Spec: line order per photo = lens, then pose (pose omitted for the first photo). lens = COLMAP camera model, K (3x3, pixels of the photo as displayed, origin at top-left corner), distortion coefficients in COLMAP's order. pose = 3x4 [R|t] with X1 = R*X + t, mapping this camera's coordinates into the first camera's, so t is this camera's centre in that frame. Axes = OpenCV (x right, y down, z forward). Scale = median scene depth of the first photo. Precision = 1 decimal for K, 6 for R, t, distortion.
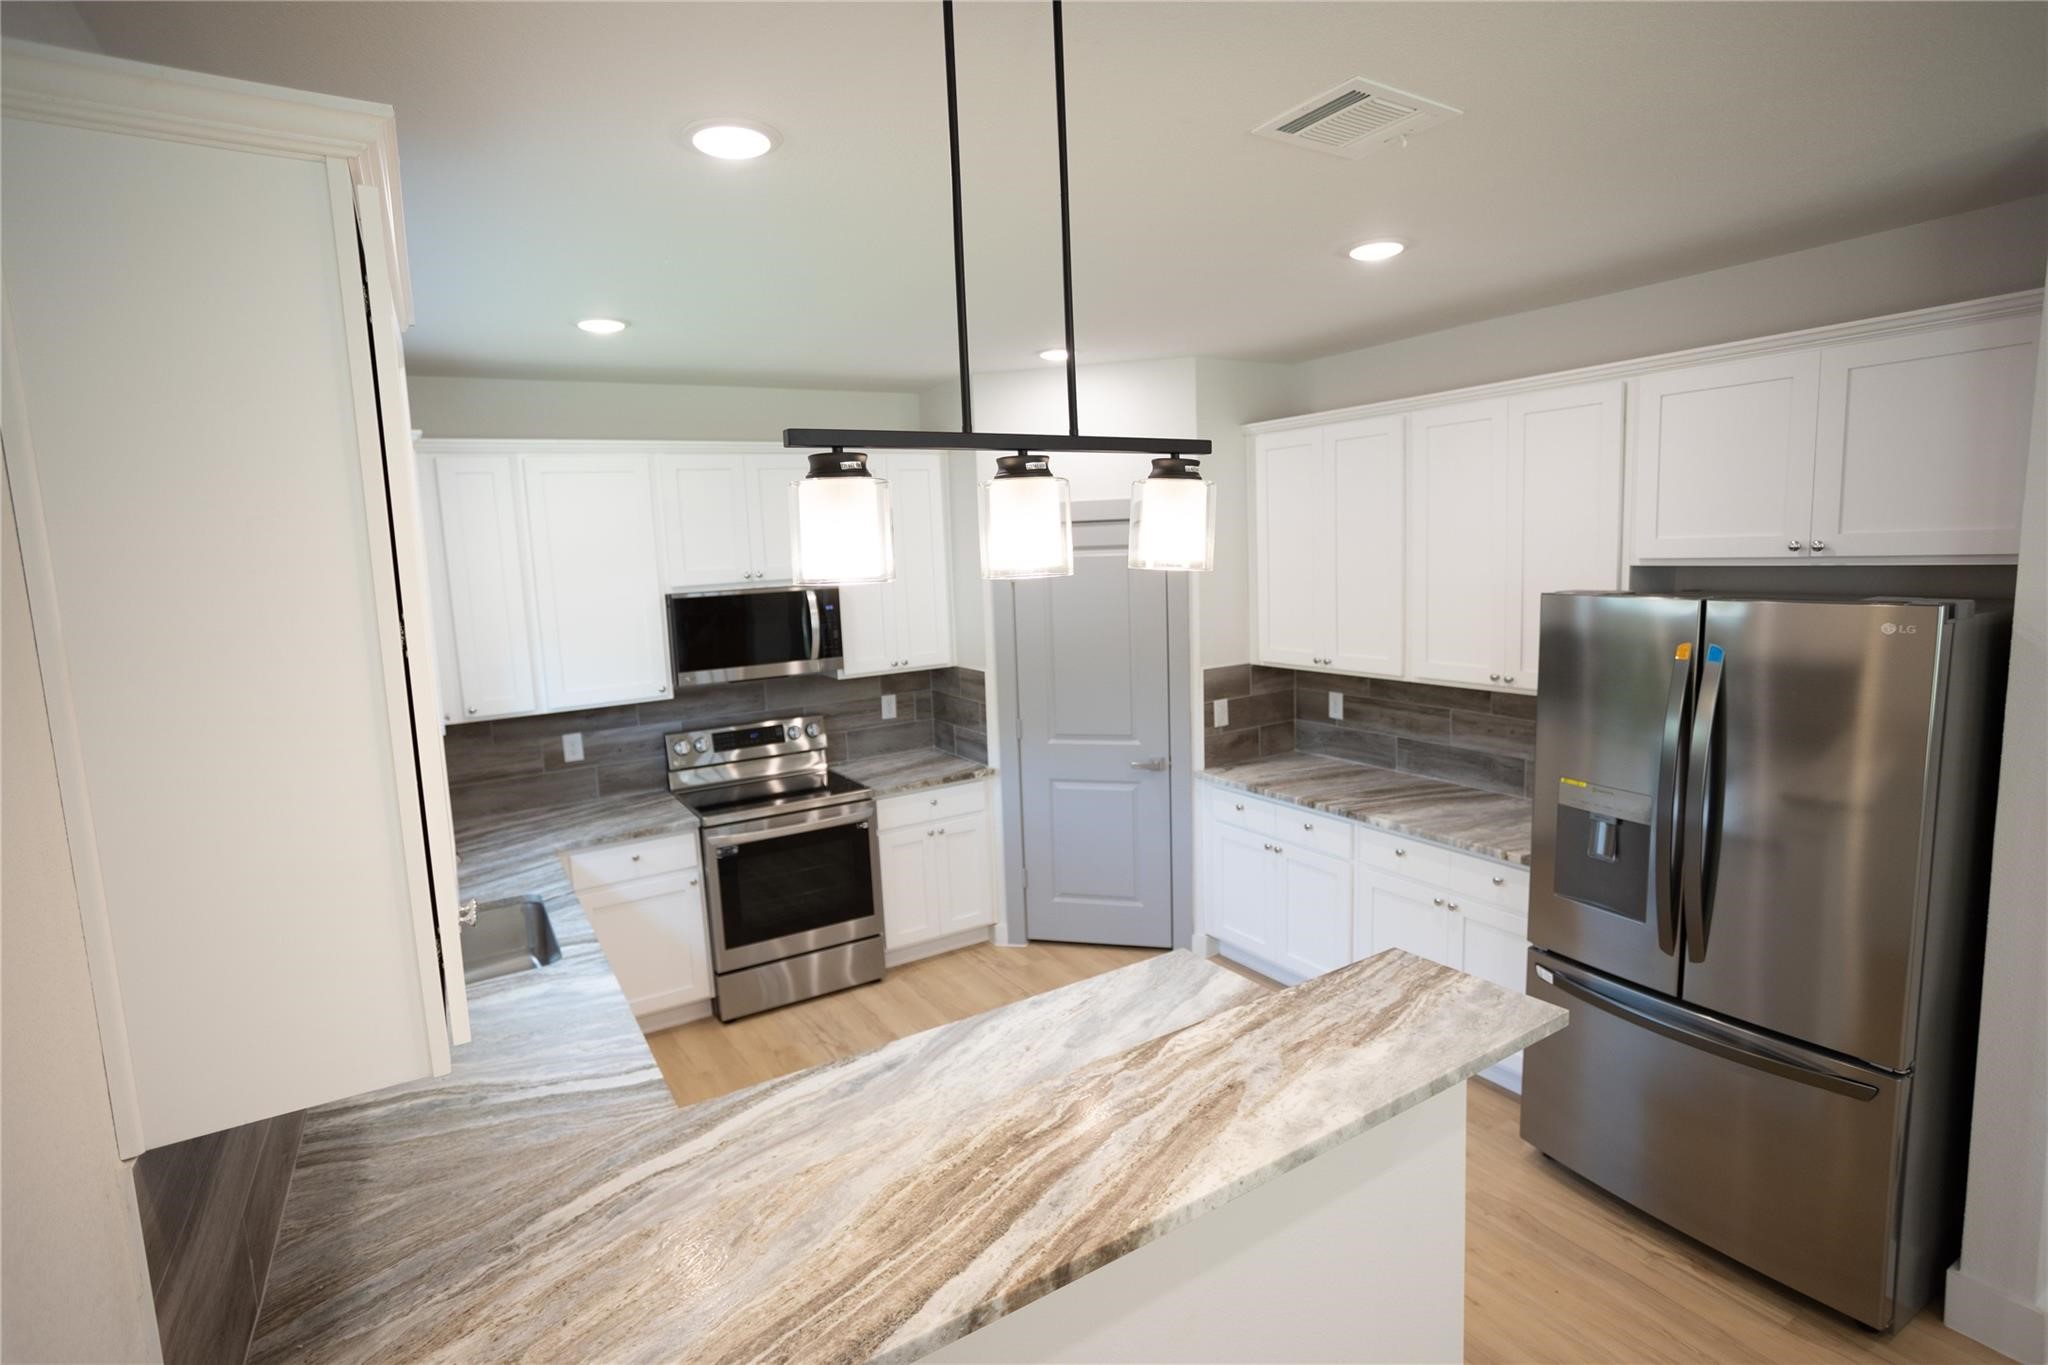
lens RADIAL K [[998.7, 0, 1040.9], [0, 998.7, 676.2], [0, 0, 1]] dist [-0.071079, 0.044338]
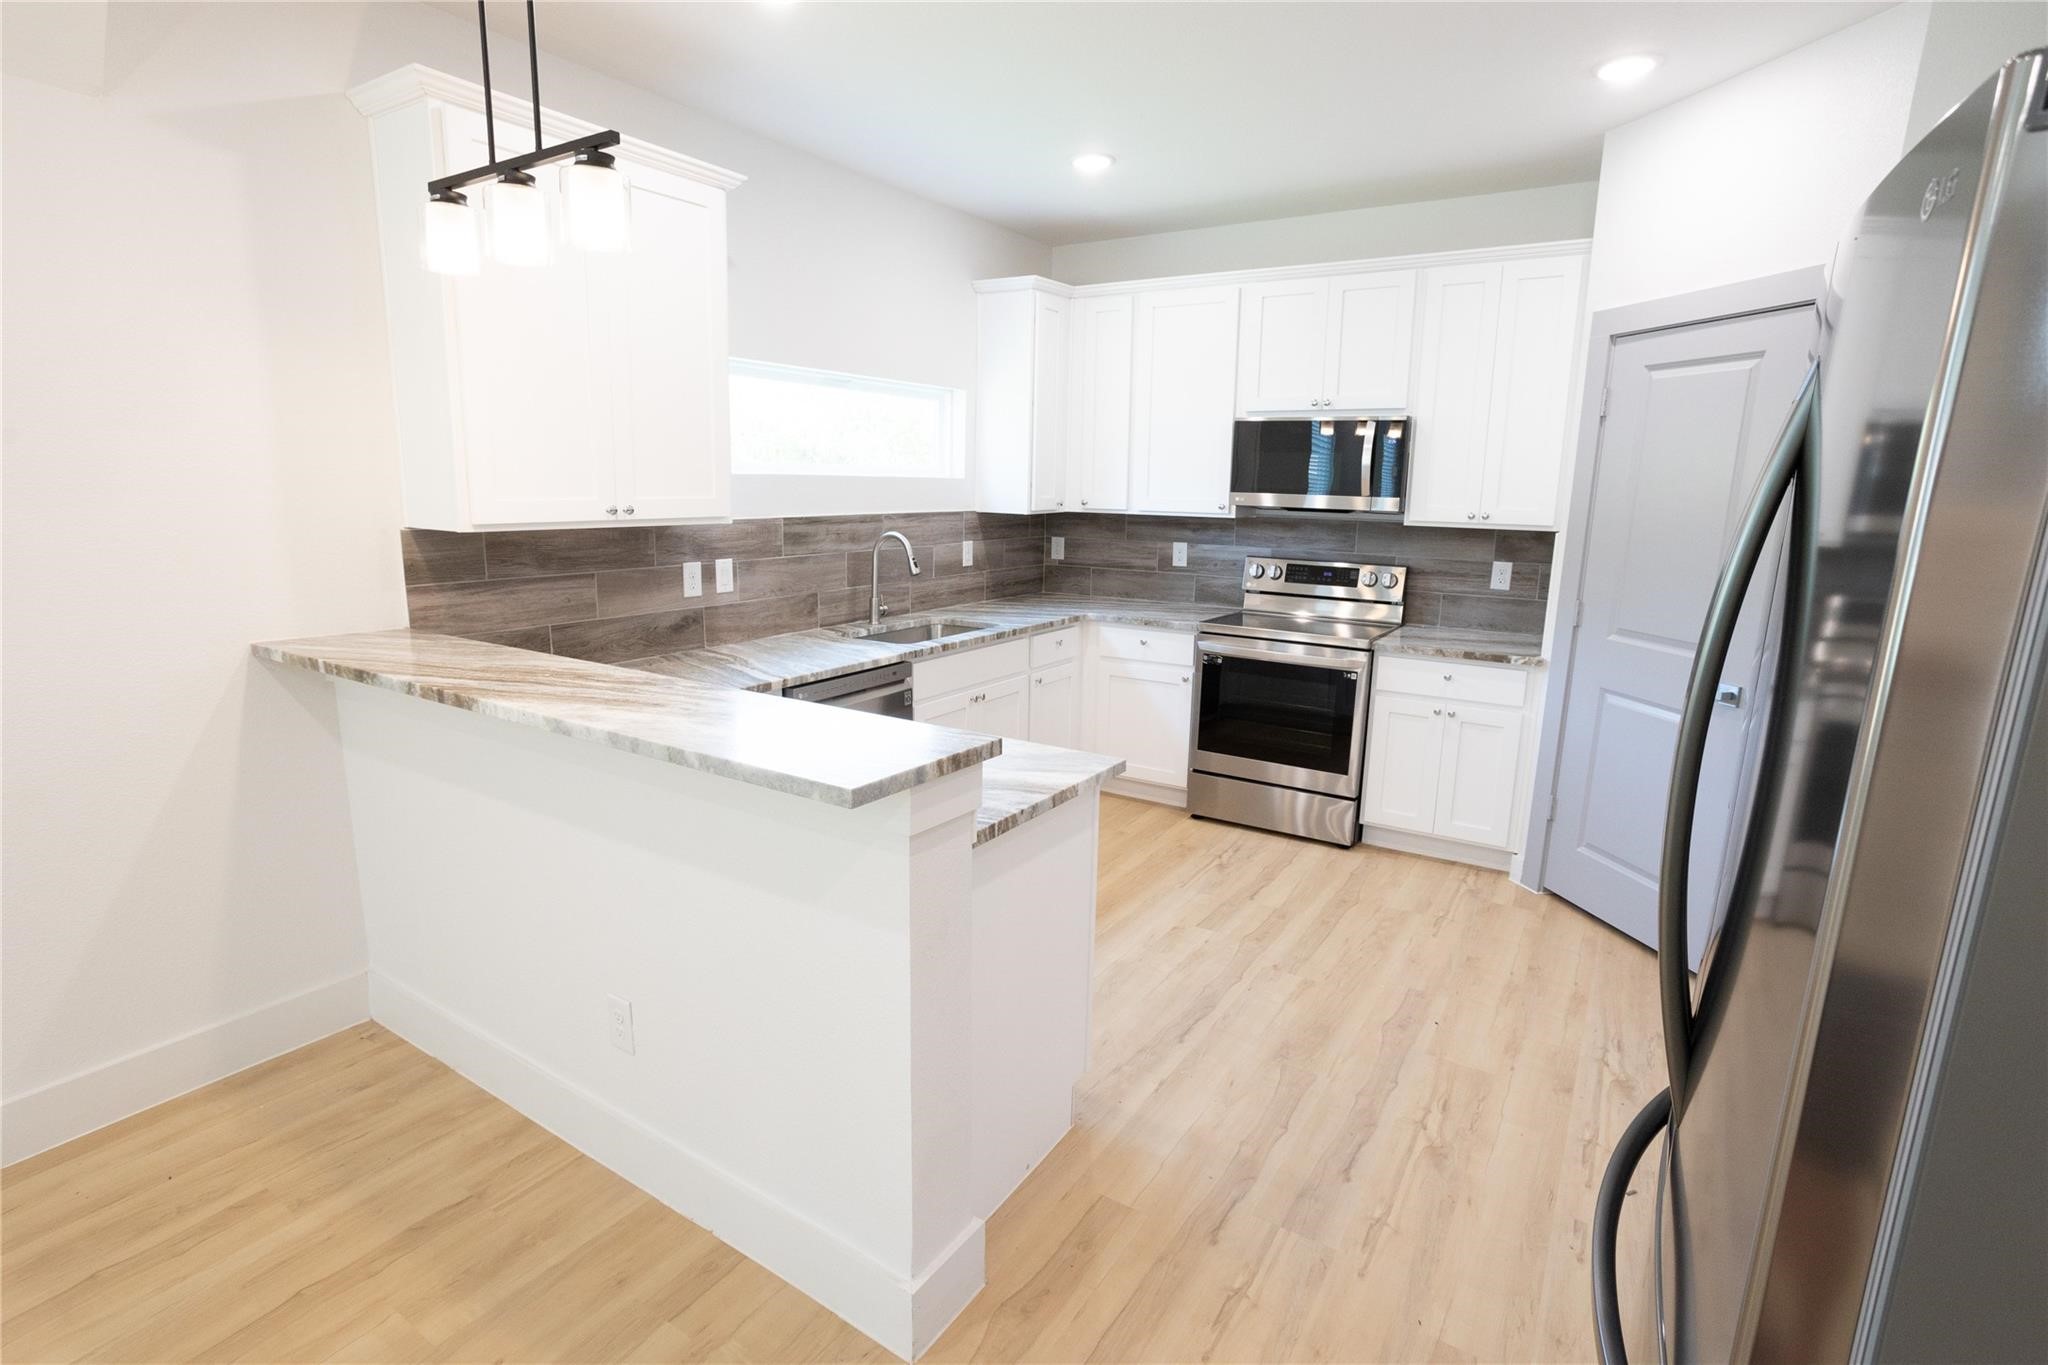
lens RADIAL K [[983.9, 0, 1009.5], [0, 983.9, 673.7], [0, 0, 1]] dist [-0.046984, 0.024158]
pose [[0.417525, 0.223695, -0.880701, 0.529305], [-0.155358, 0.972527, 0.173366, 0.041672], [0.895286, 0.064439, 0.440807, 0.333727]]
